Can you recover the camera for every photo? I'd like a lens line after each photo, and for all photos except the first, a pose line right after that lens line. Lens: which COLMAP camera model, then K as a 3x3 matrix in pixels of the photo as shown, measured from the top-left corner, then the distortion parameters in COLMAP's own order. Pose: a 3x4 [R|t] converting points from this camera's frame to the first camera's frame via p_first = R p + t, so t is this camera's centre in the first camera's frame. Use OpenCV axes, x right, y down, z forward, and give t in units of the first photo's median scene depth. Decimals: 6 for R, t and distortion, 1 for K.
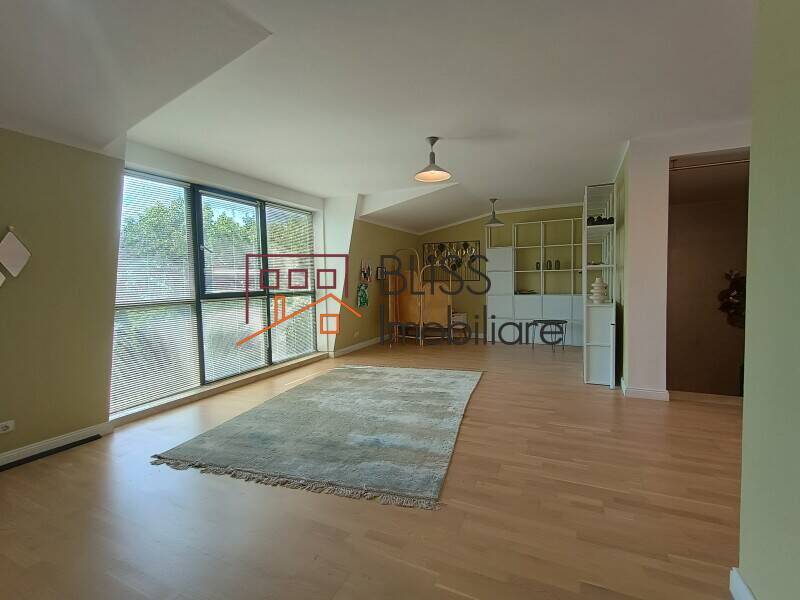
lens RADIAL K [[366.8, 0, 405.9], [0, 366.8, 300.9], [0, 0, 1]] dist [-0.004812, -0.000060]
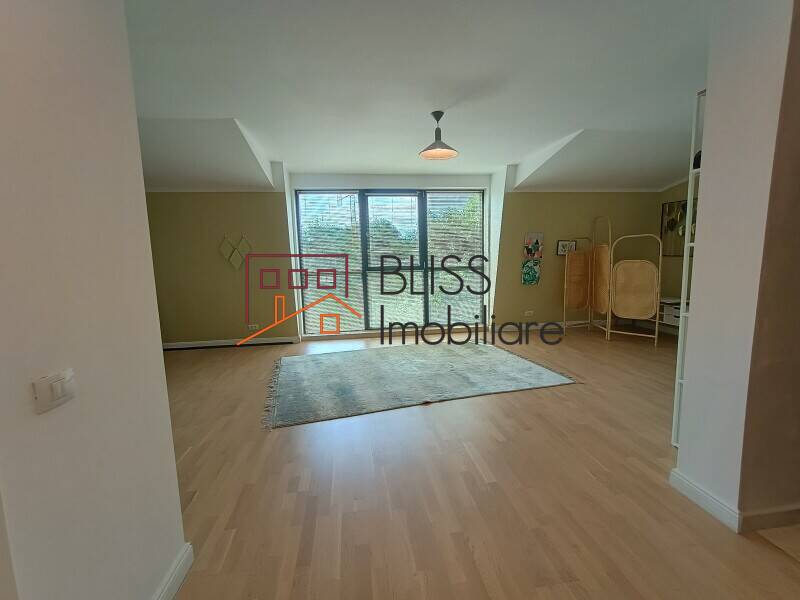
lens RADIAL K [[366.8, 0, 405.0], [0, 366.8, 297.4], [0, 0, 1]] dist [-0.004812, -0.000060]
pose [[0.540698, 0.105300, -0.834600, 0.624049], [-0.036951, 0.994150, 0.101491, -0.043888], [0.840405, -0.024037, 0.541426, 0.292405]]
